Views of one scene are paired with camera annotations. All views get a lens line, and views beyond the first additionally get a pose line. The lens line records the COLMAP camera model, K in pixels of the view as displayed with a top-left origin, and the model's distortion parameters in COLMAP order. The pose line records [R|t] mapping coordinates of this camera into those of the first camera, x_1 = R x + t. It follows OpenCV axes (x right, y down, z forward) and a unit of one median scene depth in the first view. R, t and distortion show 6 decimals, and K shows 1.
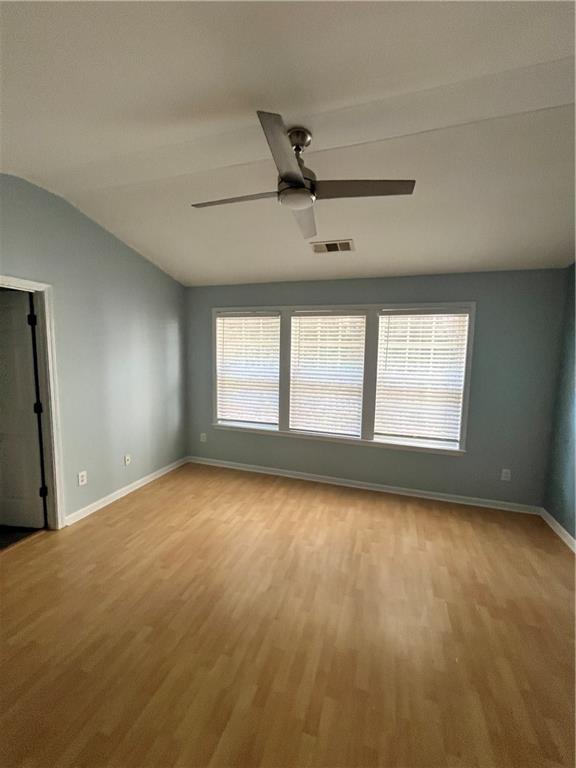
lens RADIAL K [[311.3, 0, 291.0], [0, 311.3, 382.1], [0, 0, 1]] dist [-0.003735, 0.000225]
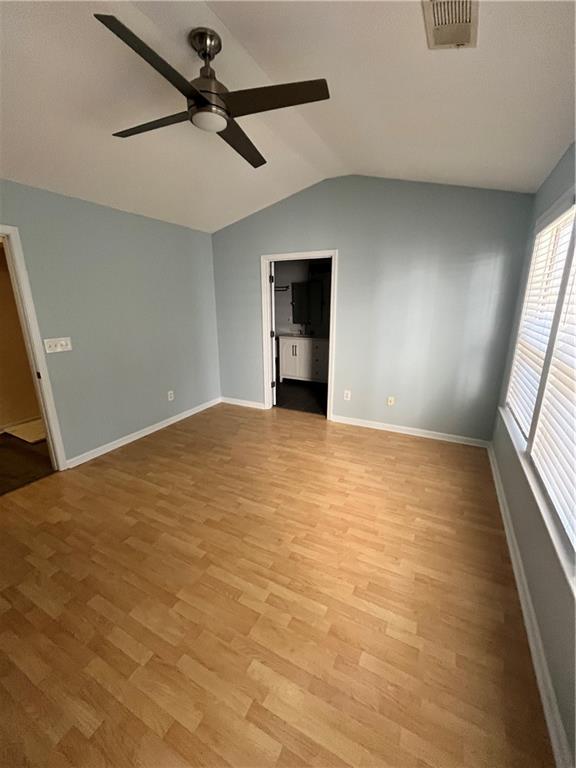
lens RADIAL K [[311.3, 0, 288.8], [0, 311.3, 387.0], [0, 0, 1]] dist [-0.003735, 0.000225]
pose [[-0.163812, 0.241887, -0.956377, 0.633439], [-0.096943, 0.960833, 0.259619, -0.051655], [0.981717, 0.135243, -0.133946, 0.893602]]
